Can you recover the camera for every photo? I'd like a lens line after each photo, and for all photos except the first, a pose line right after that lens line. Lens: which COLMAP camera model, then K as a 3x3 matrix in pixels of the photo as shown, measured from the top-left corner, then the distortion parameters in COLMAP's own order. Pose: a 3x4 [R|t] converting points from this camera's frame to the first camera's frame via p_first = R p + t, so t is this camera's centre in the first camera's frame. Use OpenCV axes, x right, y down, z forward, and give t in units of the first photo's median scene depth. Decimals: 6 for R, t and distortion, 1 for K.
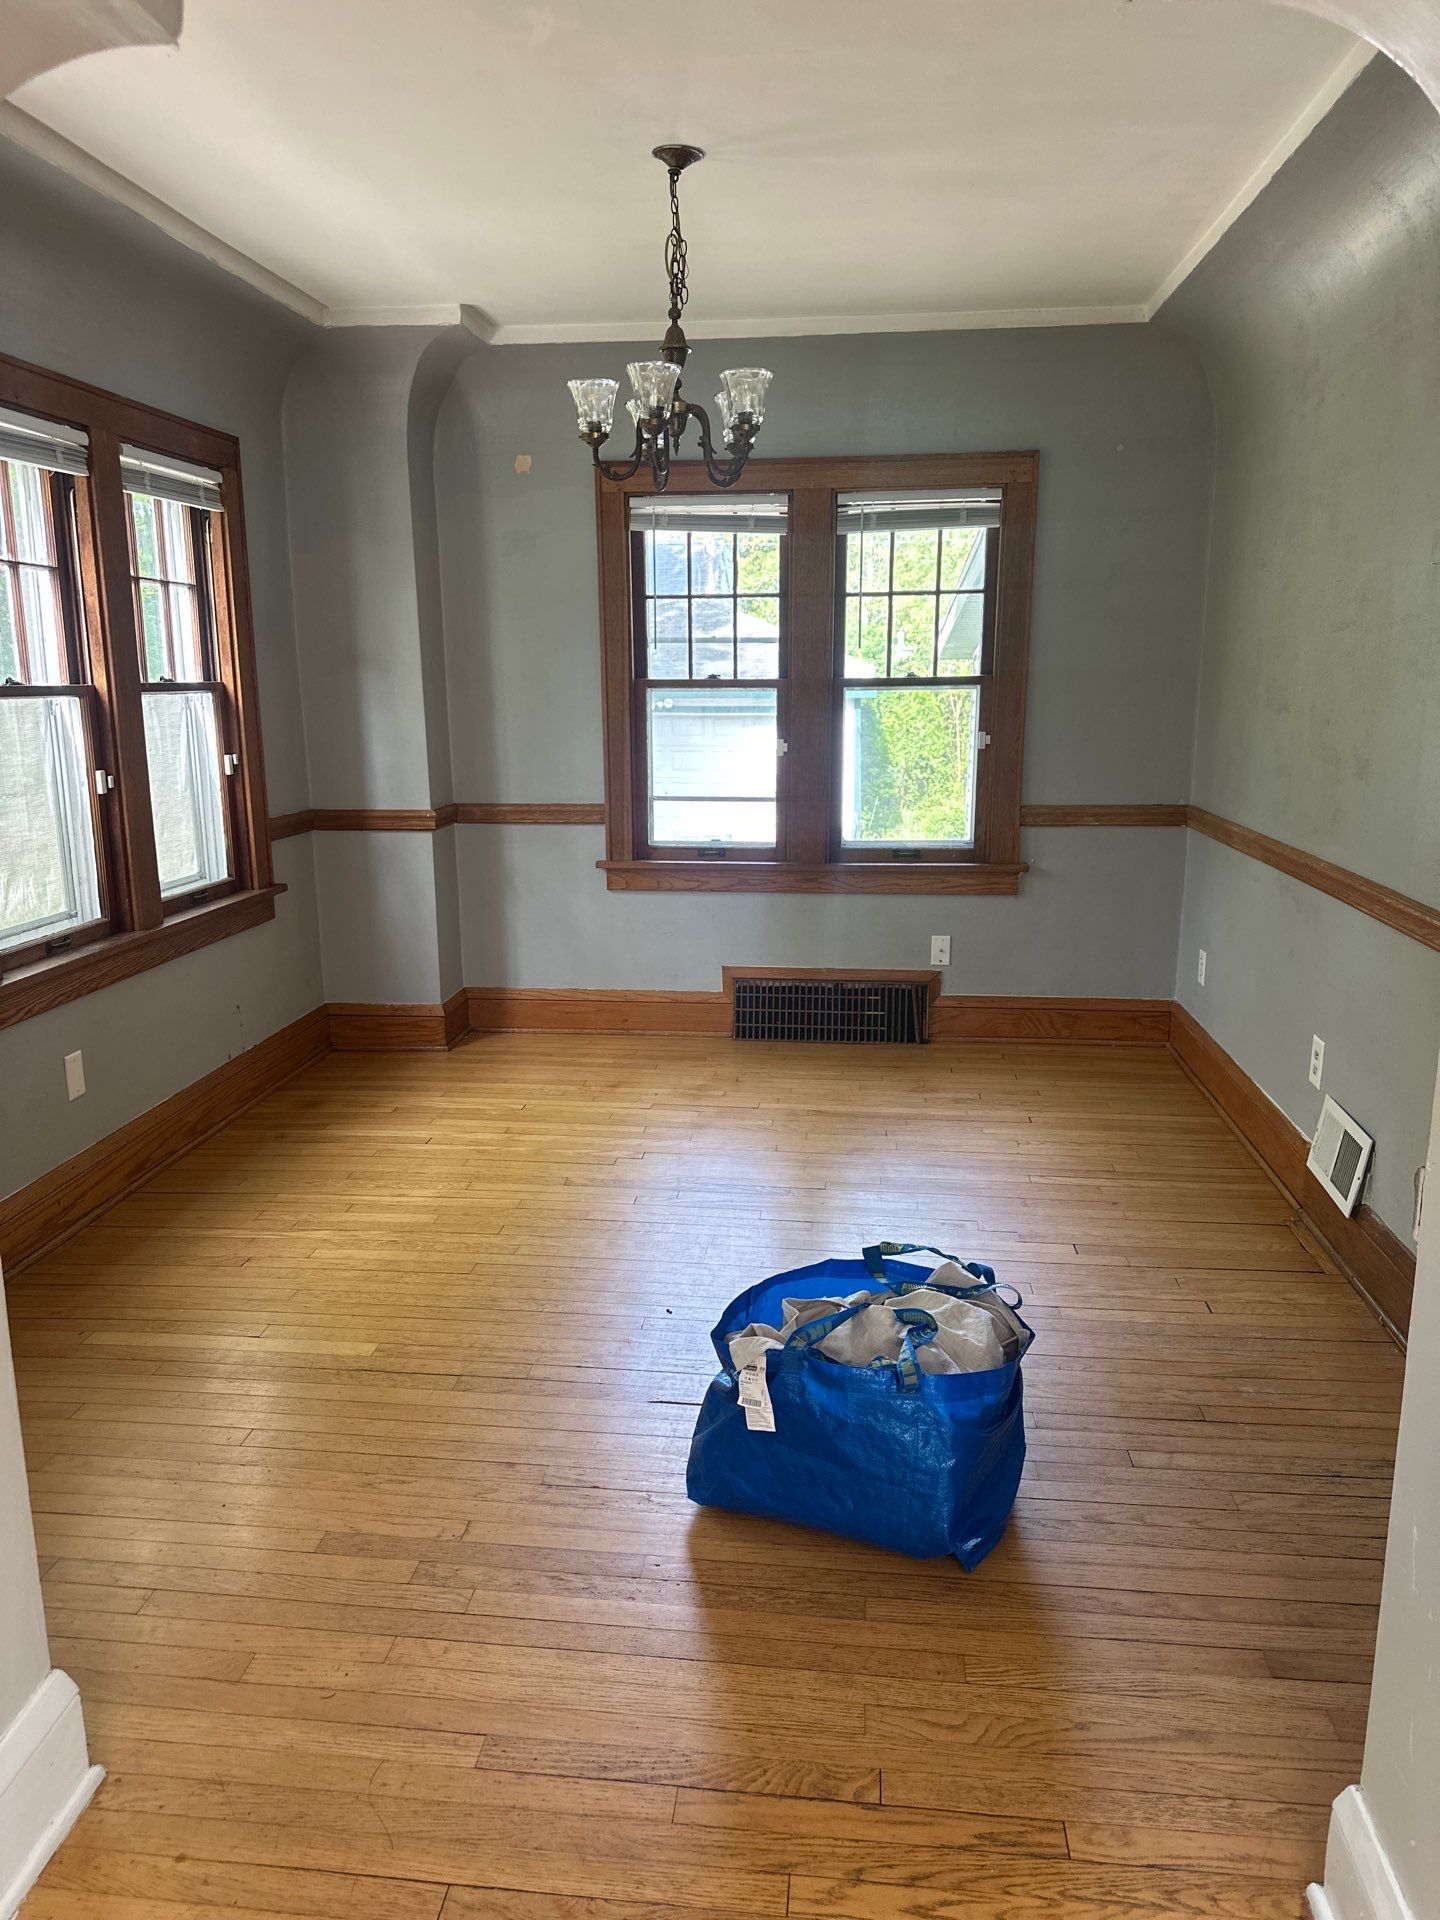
lens RADIAL K [[1365.0, 0, 713.6], [0, 1365.0, 974.1], [0, 0, 1]] dist [0.008358, -0.000272]
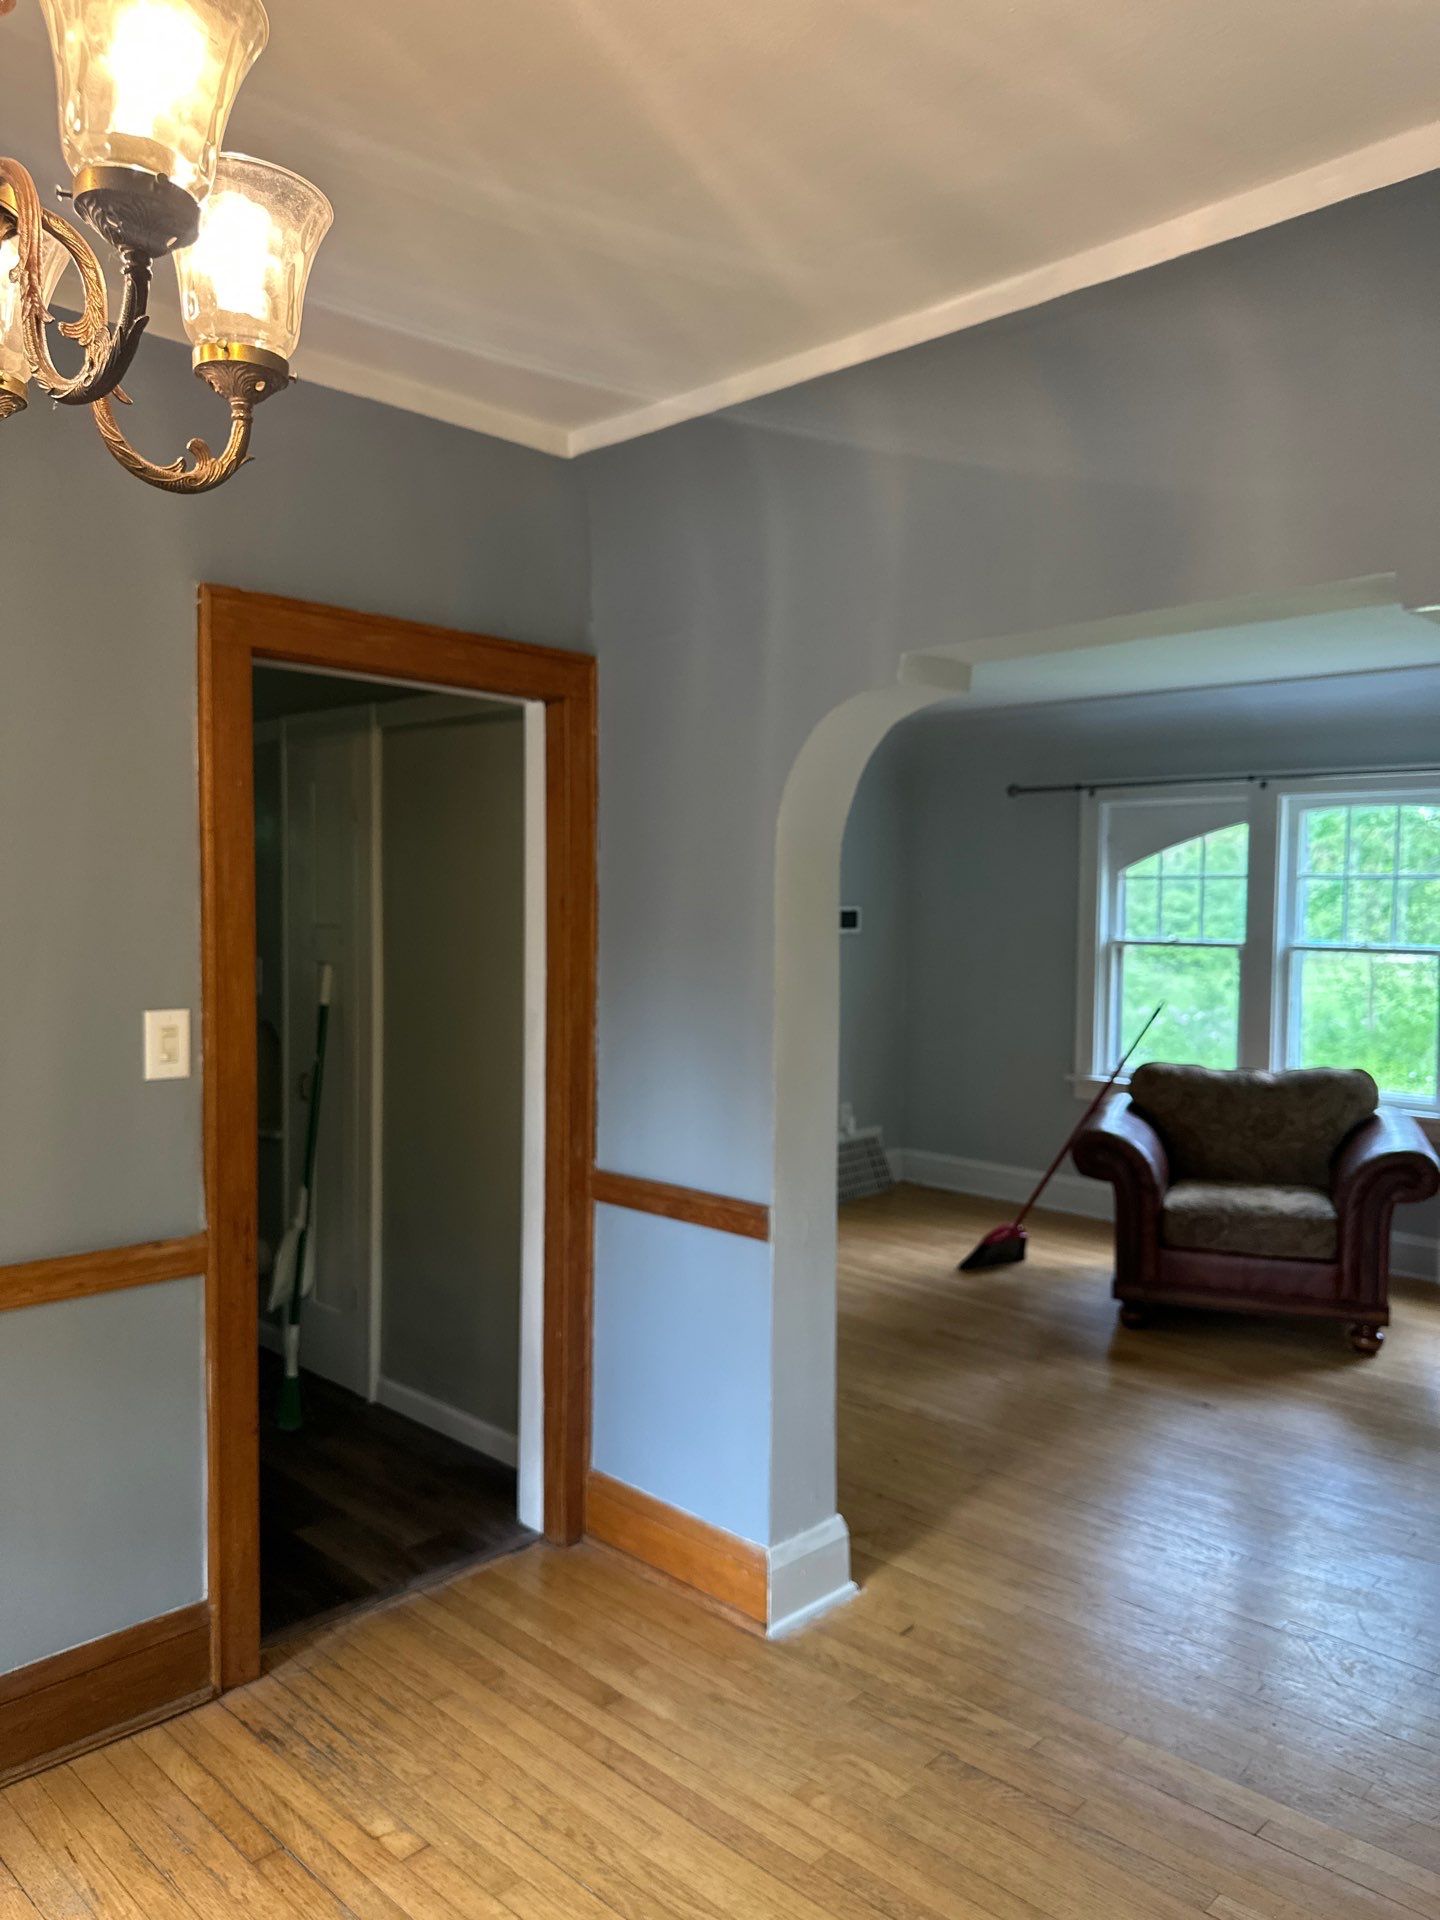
lens RADIAL K [[1395.1, 0, 720.0], [0, 1395.1, 960.0], [0, 0, 1]] dist [0.019097, -0.007619]
pose [[-0.786097, -0.033370, 0.617202, -0.446149], [0.130678, 0.966998, 0.218719, -0.432036], [-0.604132, 0.252589, -0.755793, 1.597988]]
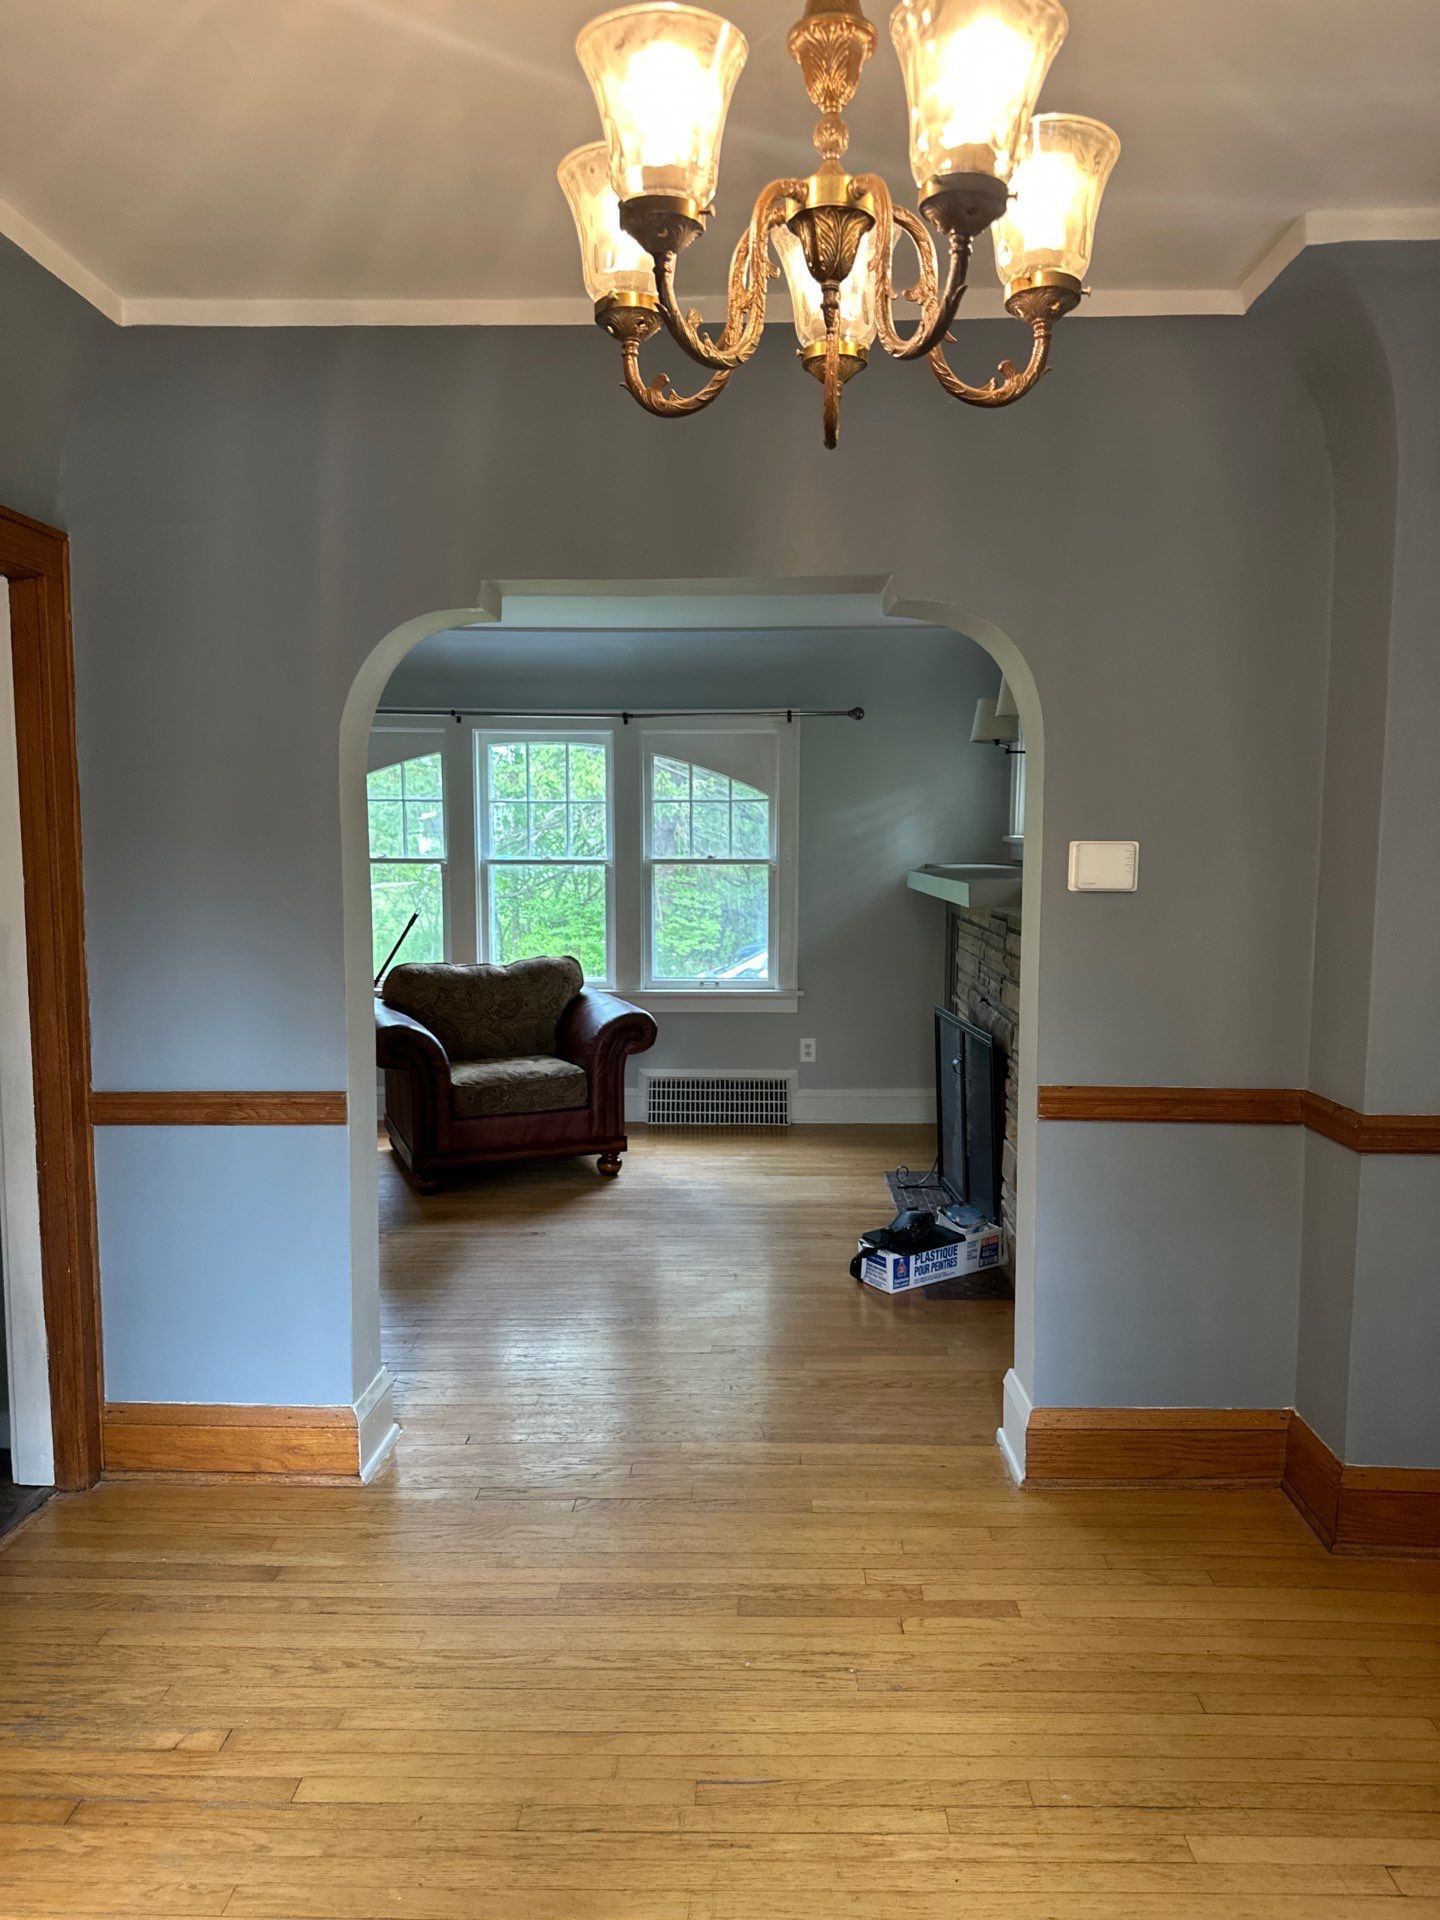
lens RADIAL K [[1365.0, 0, 713.6], [0, 1365.0, 974.1], [0, 0, 1]] dist [0.008358, -0.000272]
pose [[-0.997625, 0.009251, -0.068248, 0.045771], [-0.012964, 0.948000, 0.318006, -0.467565], [0.067641, 0.318135, -0.945629, 1.922503]]
